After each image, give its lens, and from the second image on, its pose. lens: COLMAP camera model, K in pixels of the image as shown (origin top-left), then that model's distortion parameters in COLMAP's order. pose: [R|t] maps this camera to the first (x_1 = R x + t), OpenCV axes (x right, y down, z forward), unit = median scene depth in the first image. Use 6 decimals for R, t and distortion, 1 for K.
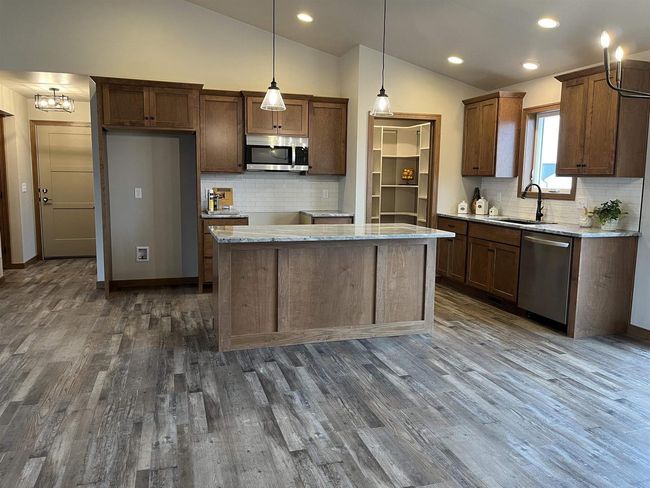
lens RADIAL K [[490.1, 0, 320.4], [0, 490.1, 238.7], [0, 0, 1]] dist [0.045542, -0.062583]
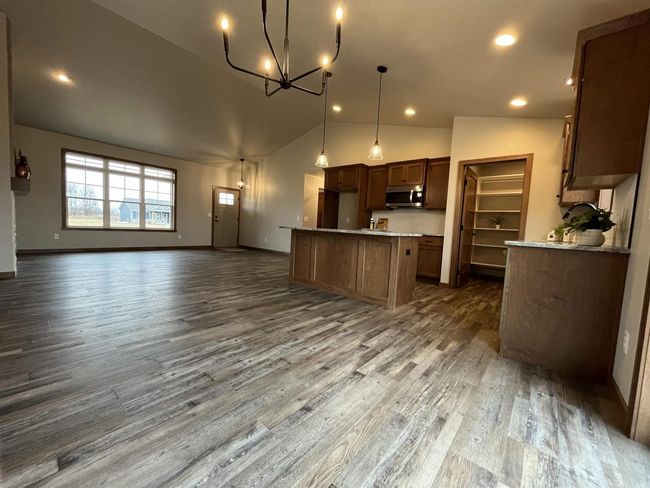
lens RADIAL K [[263.4, 0, 324.0], [0, 263.4, 244.0], [0, 0, 1]] dist [-0.001856, -0.001109]
pose [[0.540397, 0.071783, -0.838343, 0.728830], [-0.149099, 0.988756, -0.011447, 0.050628], [0.828095, 0.131182, 0.545023, 0.425956]]
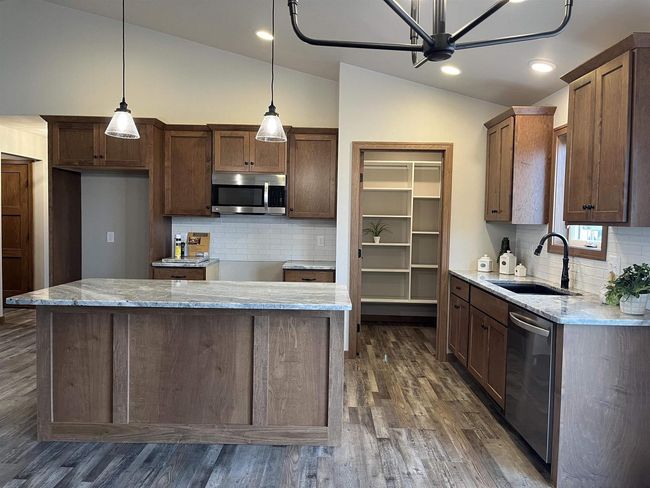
lens RADIAL K [[490.1, 0, 329.6], [0, 490.1, 243.1], [0, 0, 1]] dist [0.045542, -0.062583]
pose [[0.956558, 0.021130, -0.290774, 0.412674], [-0.044058, 0.996392, -0.072533, -0.043503], [0.288193, 0.082193, 0.954038, 0.313306]]
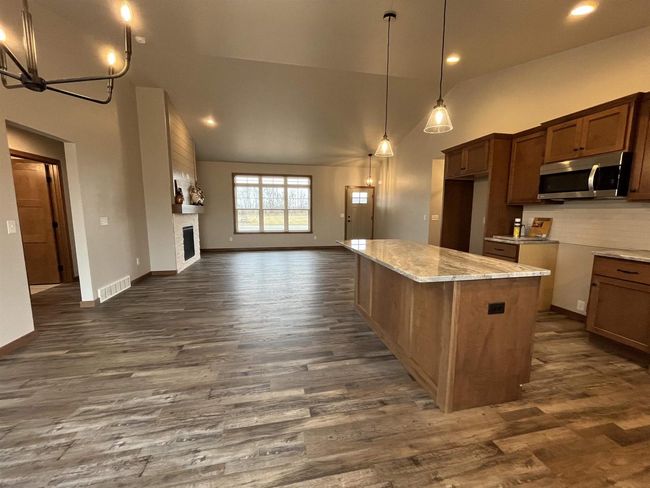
lens RADIAL K [[263.4, 0, 323.4], [0, 263.4, 243.9], [0, 0, 1]] dist [-0.001856, -0.001109]
pose [[-0.094844, 0.110217, -0.989372, 0.607086], [-0.127985, 0.984254, 0.121916, -0.079791], [0.987231, 0.138188, -0.079245, 0.829148]]
